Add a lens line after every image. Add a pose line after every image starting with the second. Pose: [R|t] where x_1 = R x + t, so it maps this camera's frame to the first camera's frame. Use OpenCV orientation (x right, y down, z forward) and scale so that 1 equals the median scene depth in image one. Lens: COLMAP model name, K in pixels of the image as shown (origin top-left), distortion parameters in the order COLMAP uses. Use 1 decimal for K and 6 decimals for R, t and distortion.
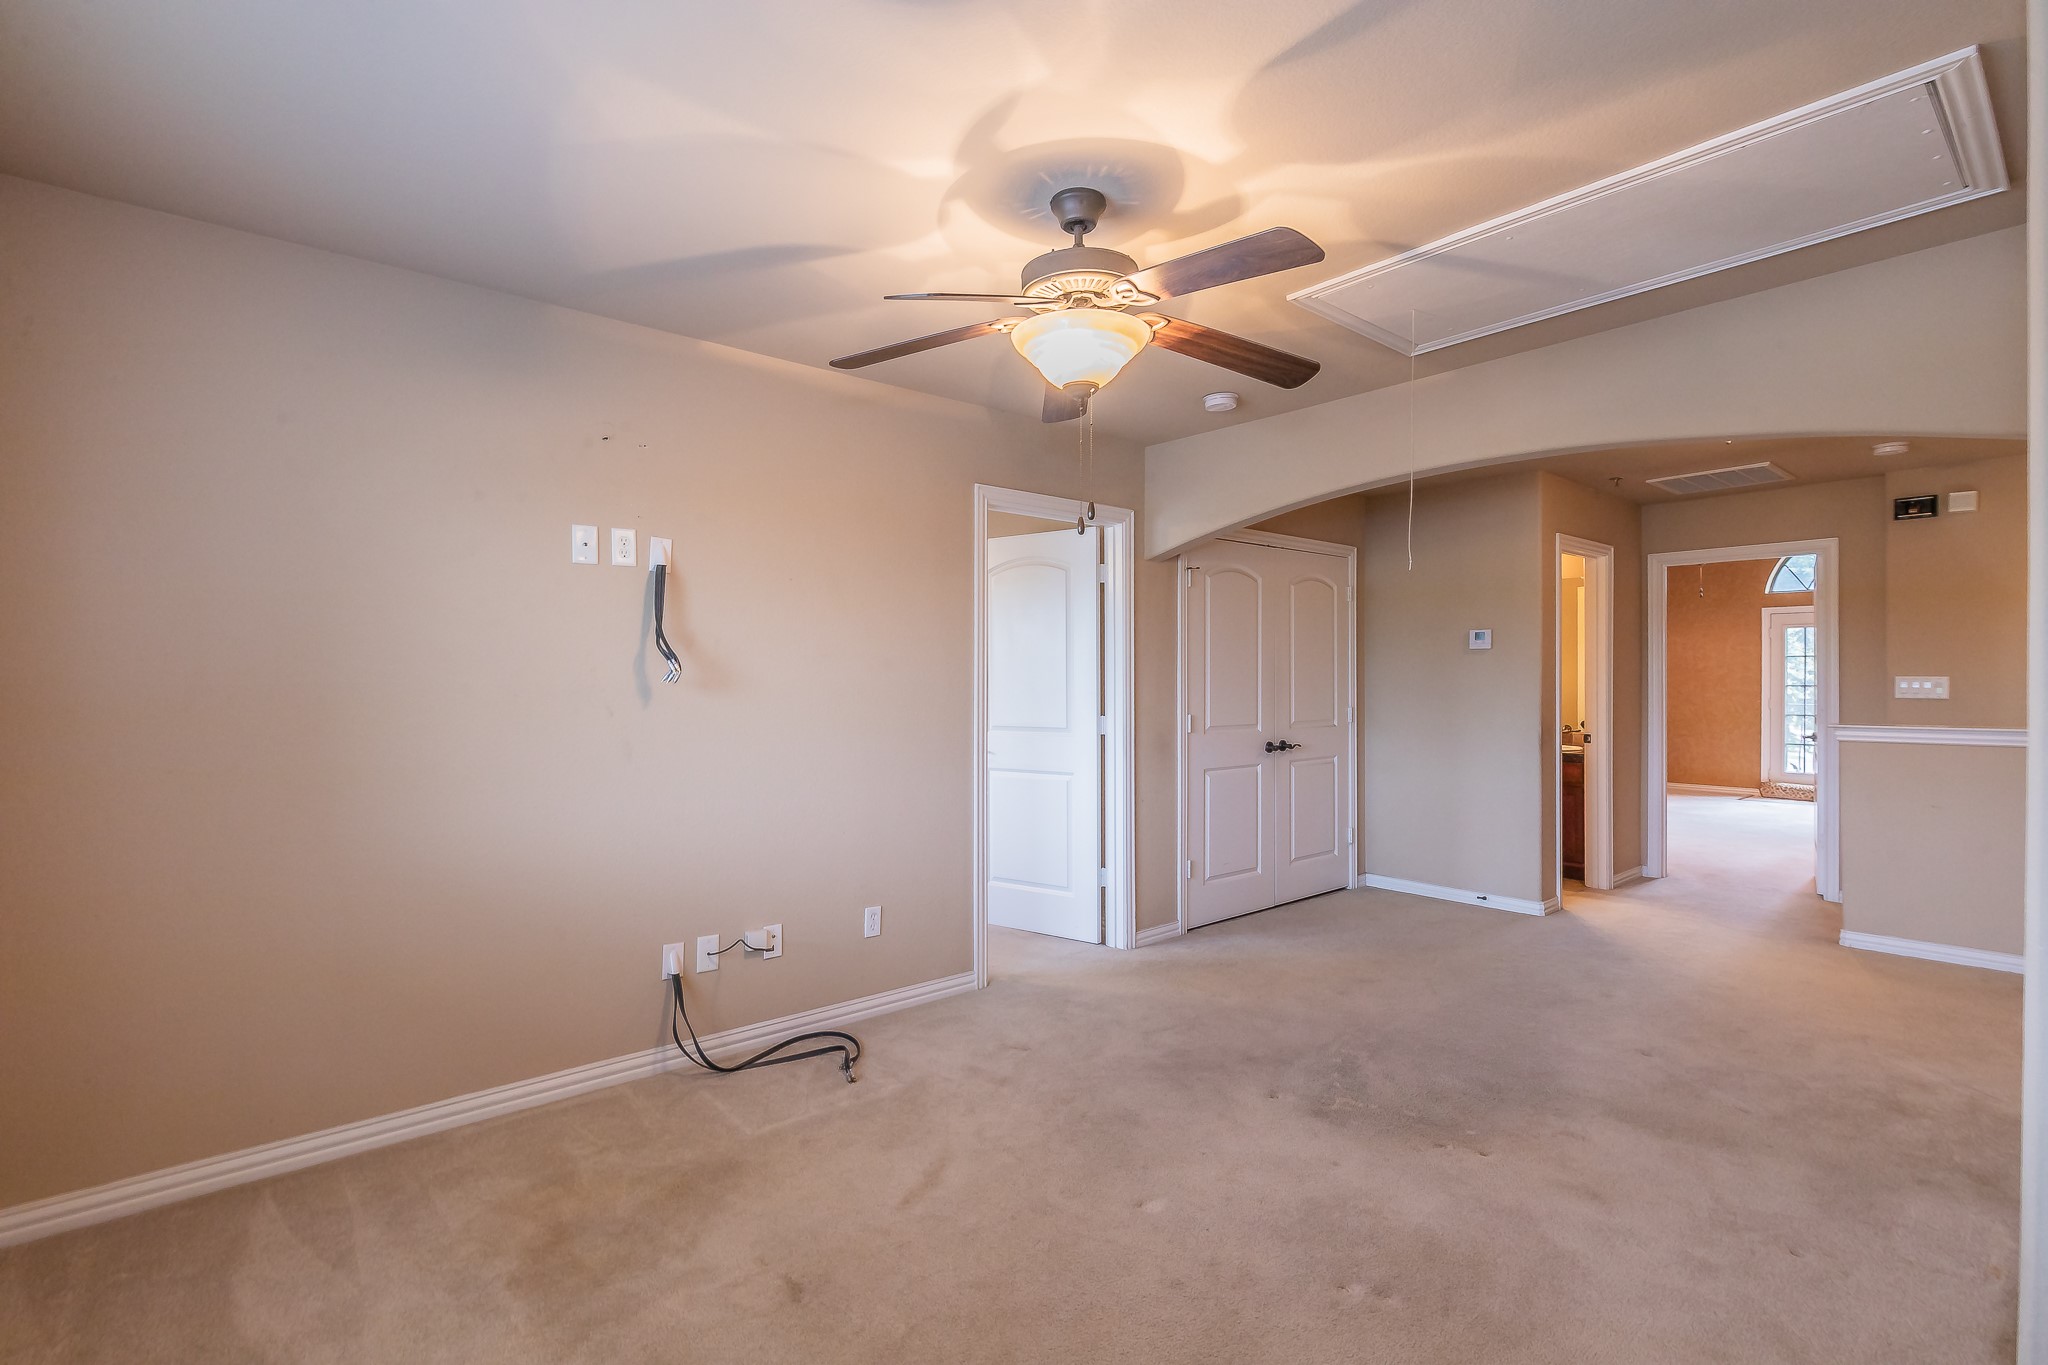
lens RADIAL K [[952.0, 0, 1007.6], [0, 952.0, 677.1], [0, 0, 1]] dist [-0.013195, 0.000426]
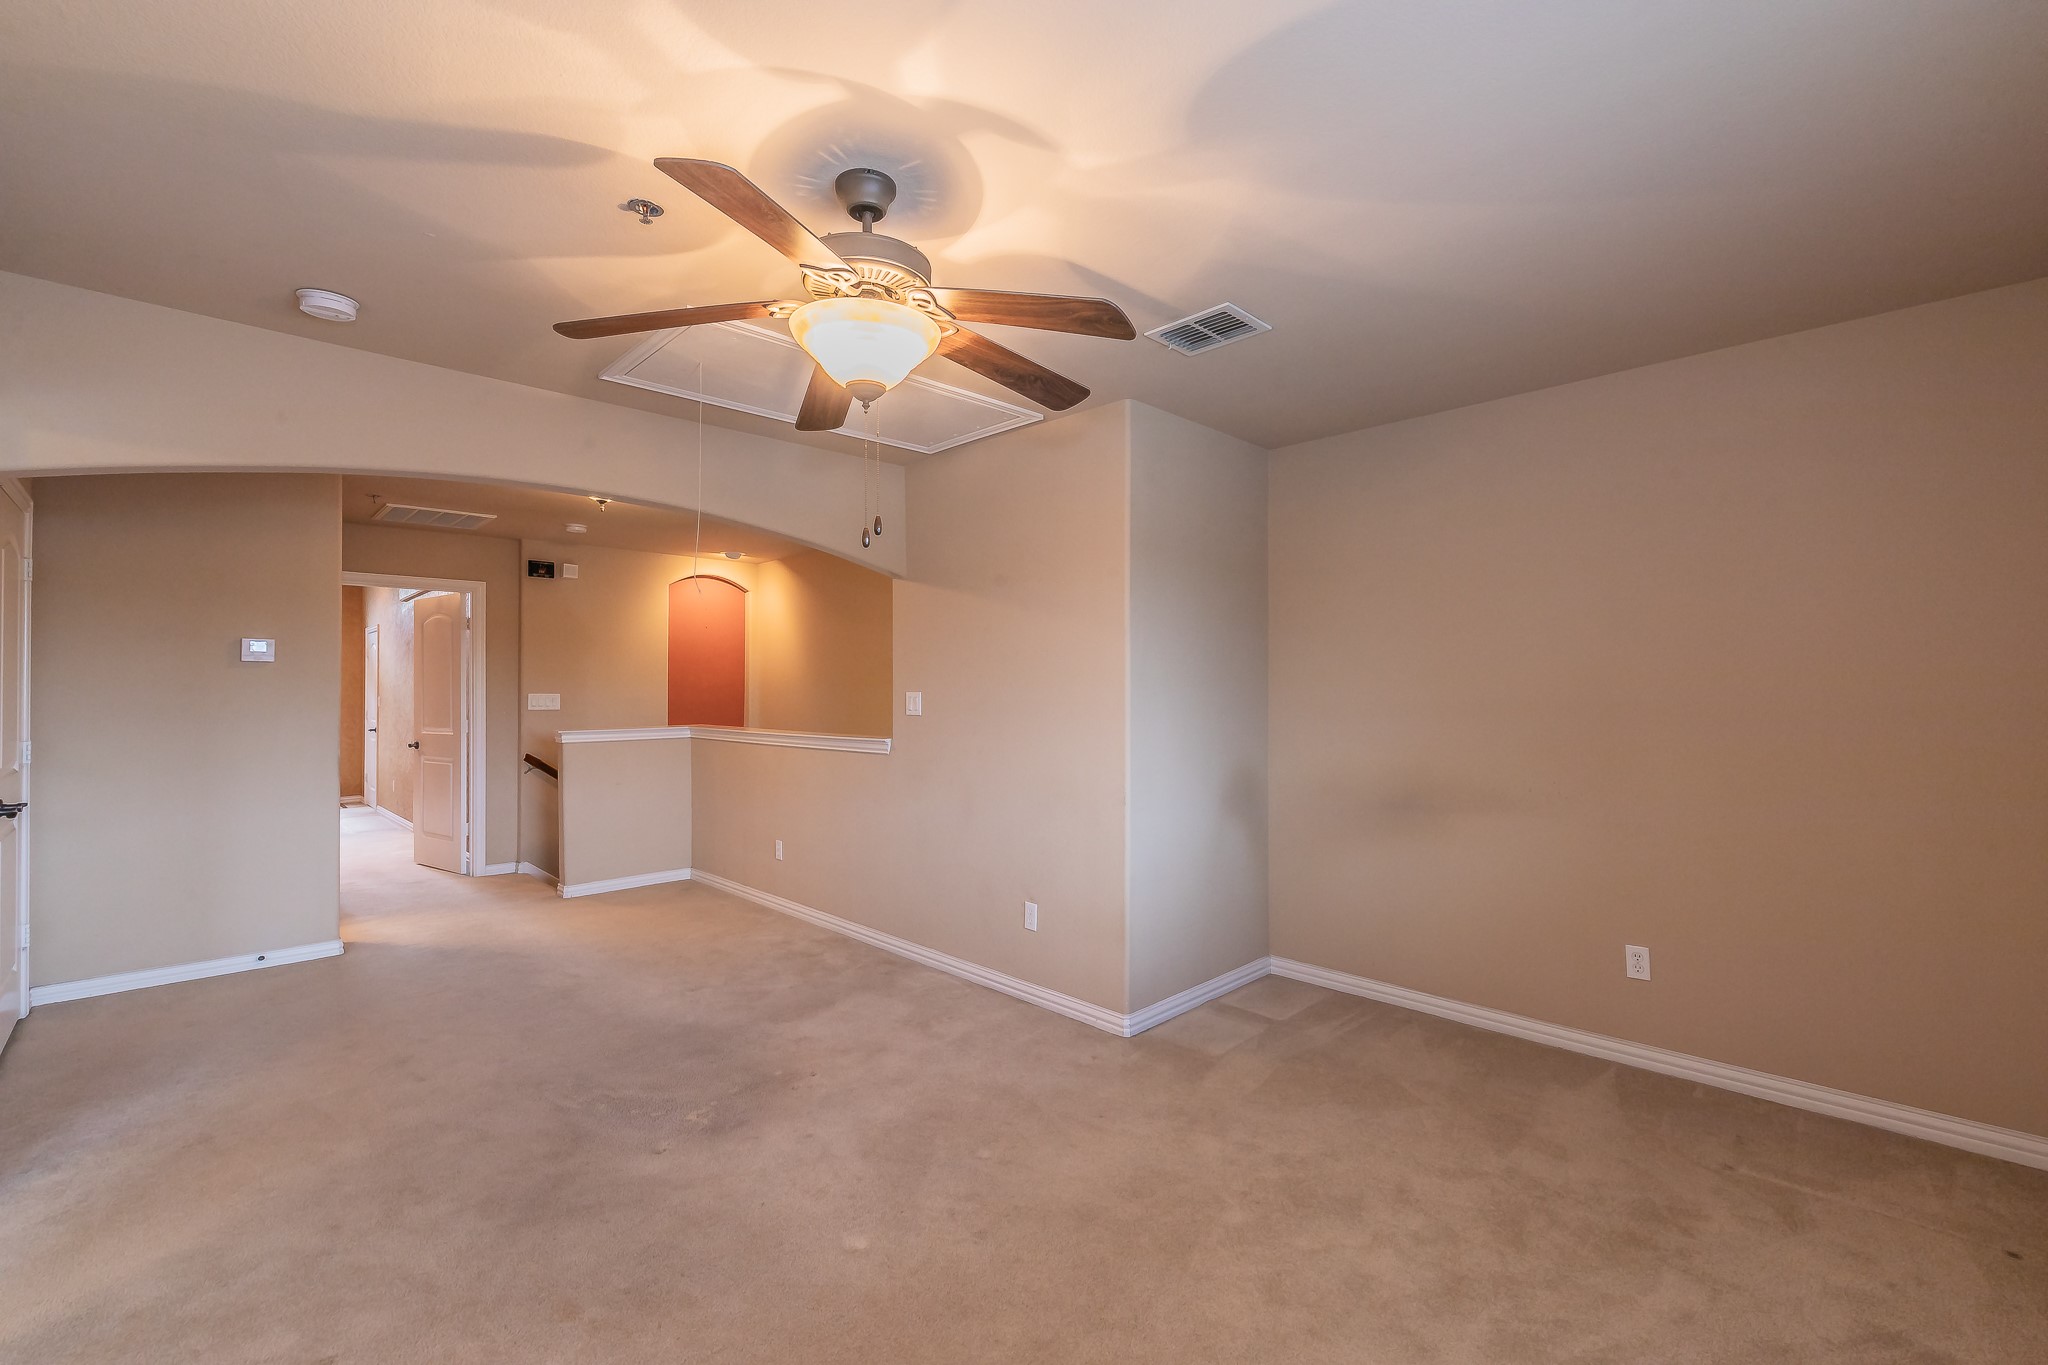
lens RADIAL K [[882.0, 0, 1022.5], [0, 882.0, 680.4], [0, 0, 1]] dist [-0.002132, 0.000746]
pose [[-0.082185, 0.012244, 0.996542, -0.334469], [0.000044, 0.999925, -0.012282, -0.004292], [-0.996617, -0.000965, -0.082179, 0.390378]]
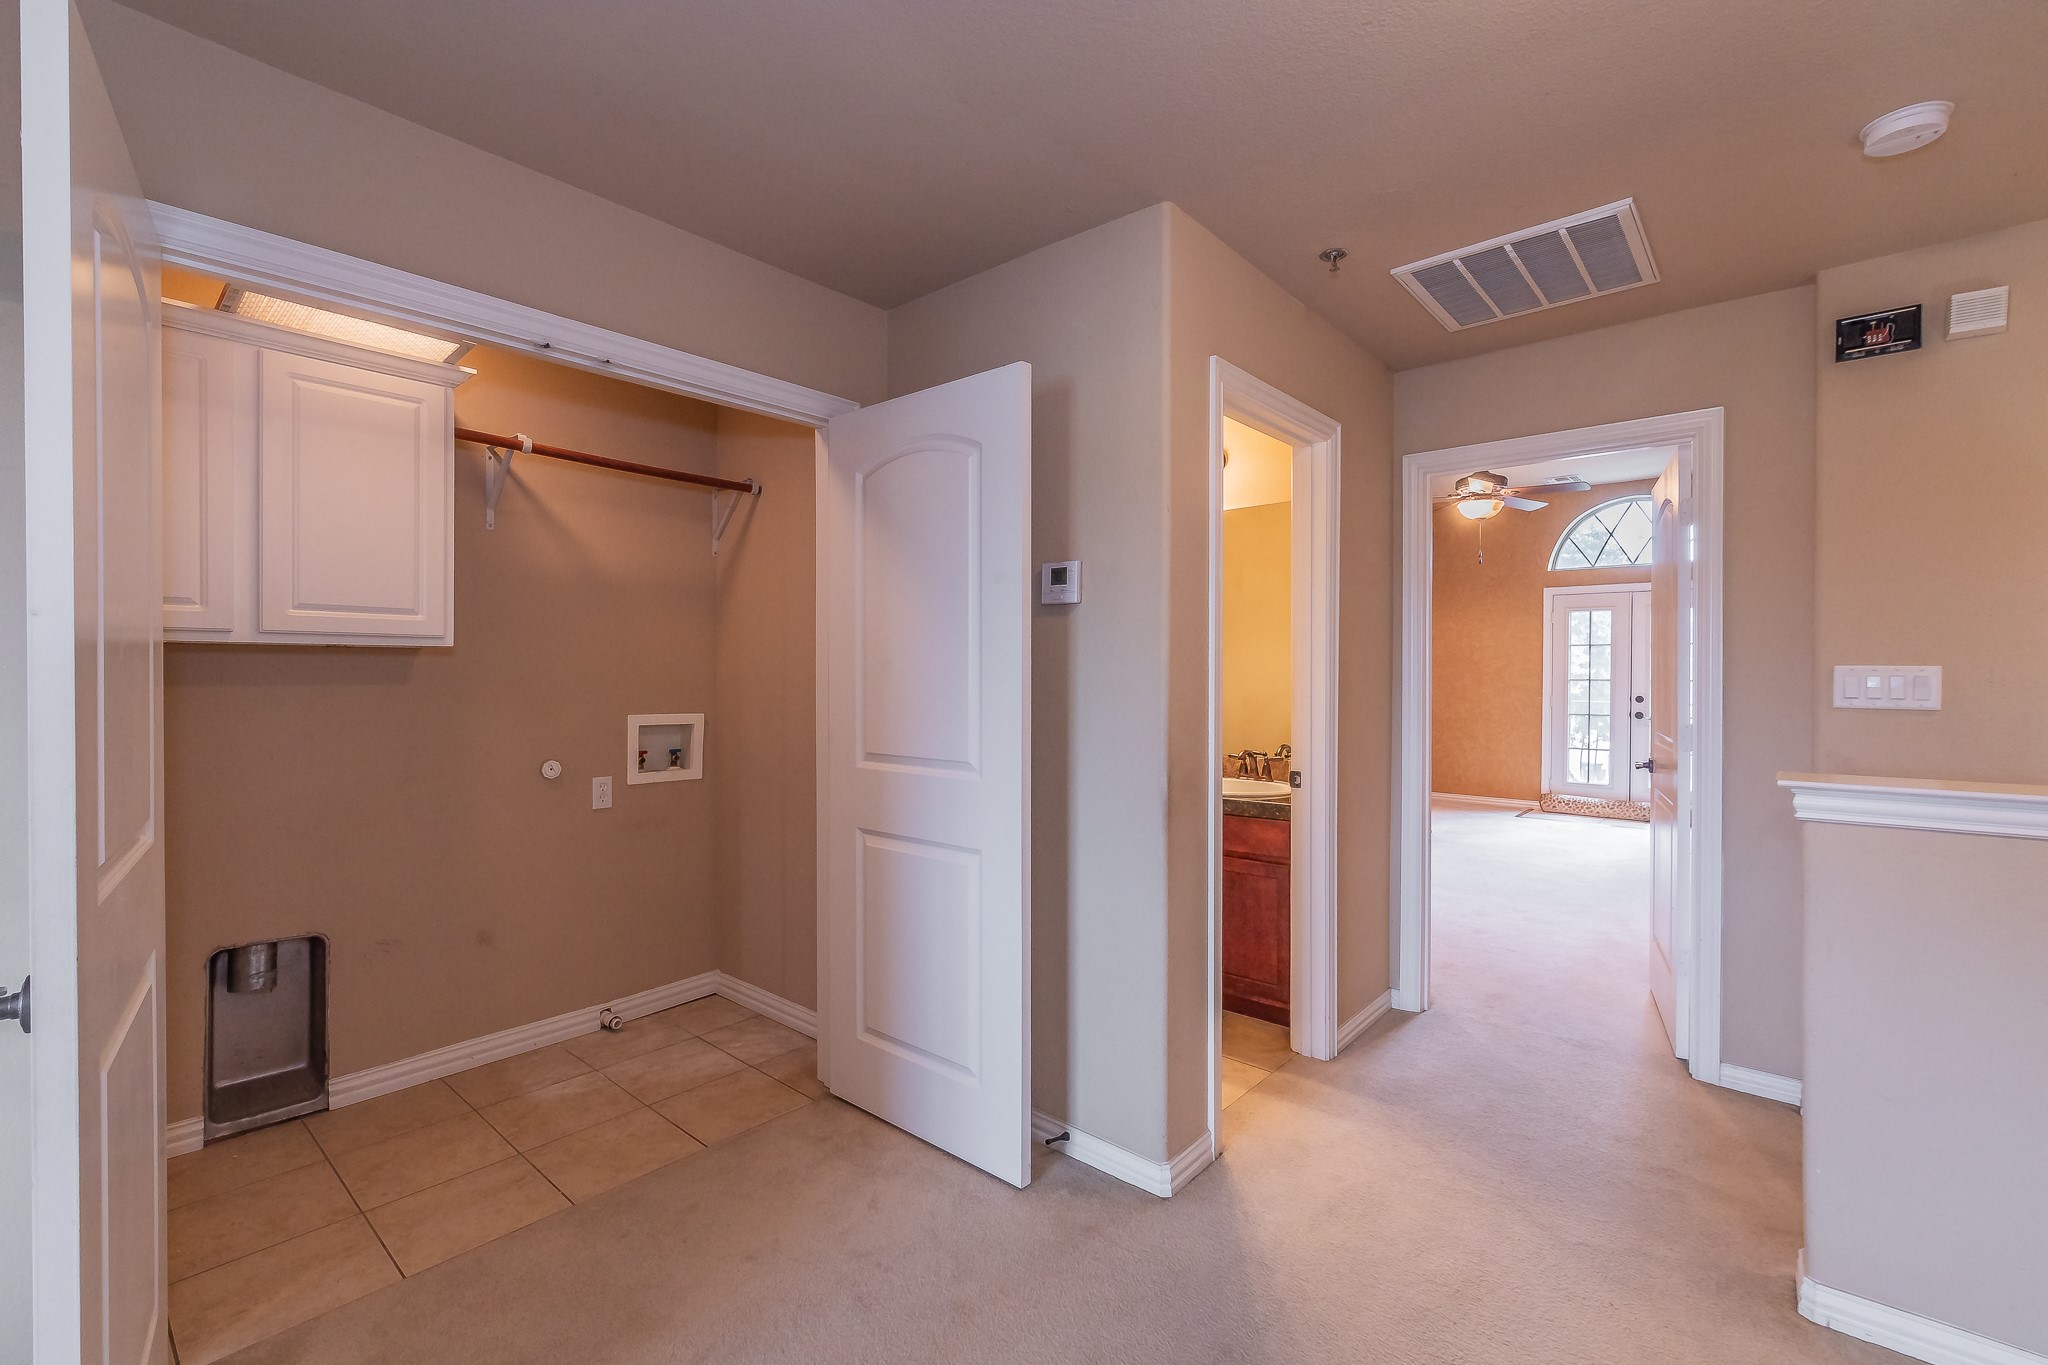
lens RADIAL K [[882.0, 0, 1037.1], [0, 882.0, 681.0], [0, 0, 1]] dist [-0.002132, 0.000746]
pose [[0.984784, -0.000086, 0.173784, 0.409679], [-0.001969, 0.999930, 0.011650, 0.002979], [-0.173773, -0.011815, 0.984715, 0.572945]]
